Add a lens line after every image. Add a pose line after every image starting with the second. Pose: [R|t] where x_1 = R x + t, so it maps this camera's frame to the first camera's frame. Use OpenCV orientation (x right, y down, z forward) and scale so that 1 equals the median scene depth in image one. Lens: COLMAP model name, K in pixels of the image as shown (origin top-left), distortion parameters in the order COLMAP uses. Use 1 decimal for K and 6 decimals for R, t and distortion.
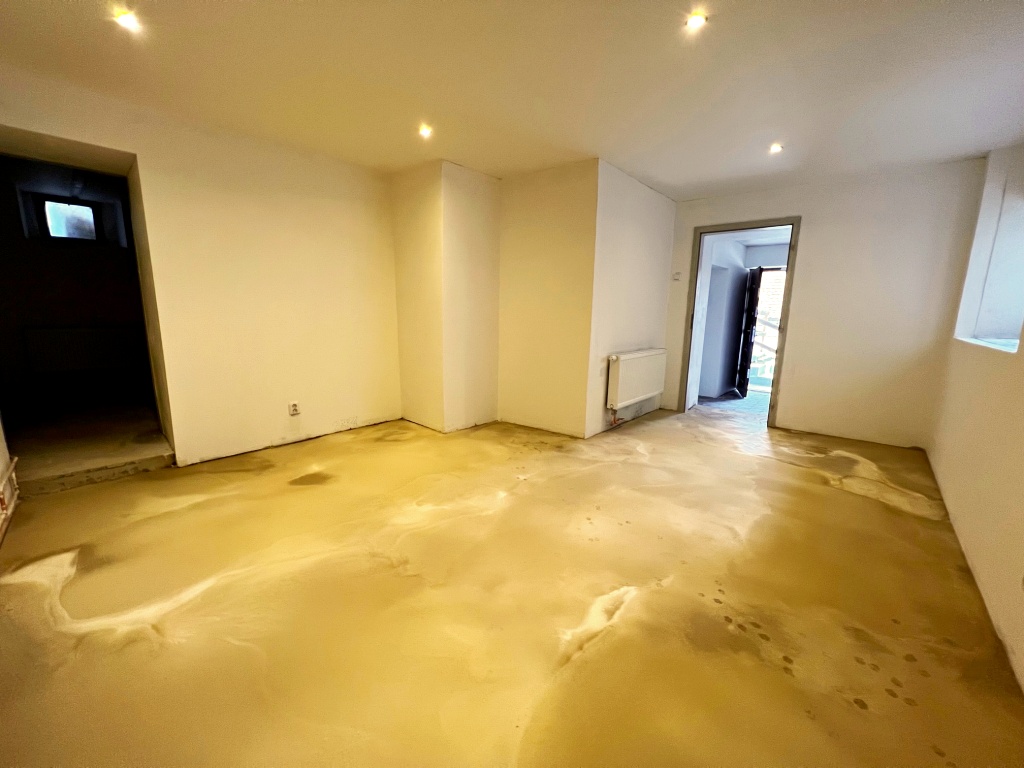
lens RADIAL K [[407.9, 0, 509.5], [0, 407.9, 383.1], [0, 0, 1]] dist [-0.000673, 0.000083]
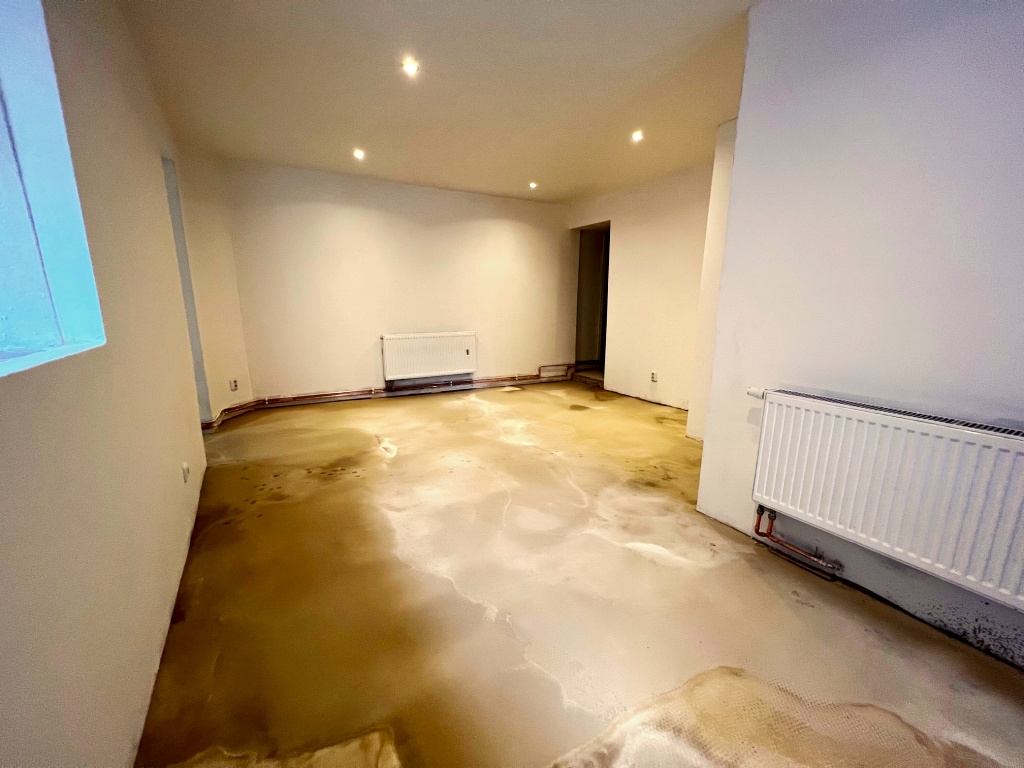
lens RADIAL K [[407.9, 0, 511.1], [0, 407.9, 385.0], [0, 0, 1]] dist [-0.000673, 0.000083]
pose [[-0.299093, 0.177195, -0.937627, 1.114039], [-0.177876, 0.955031, 0.237225, -0.185716], [0.937498, 0.237734, -0.254124, 1.192085]]
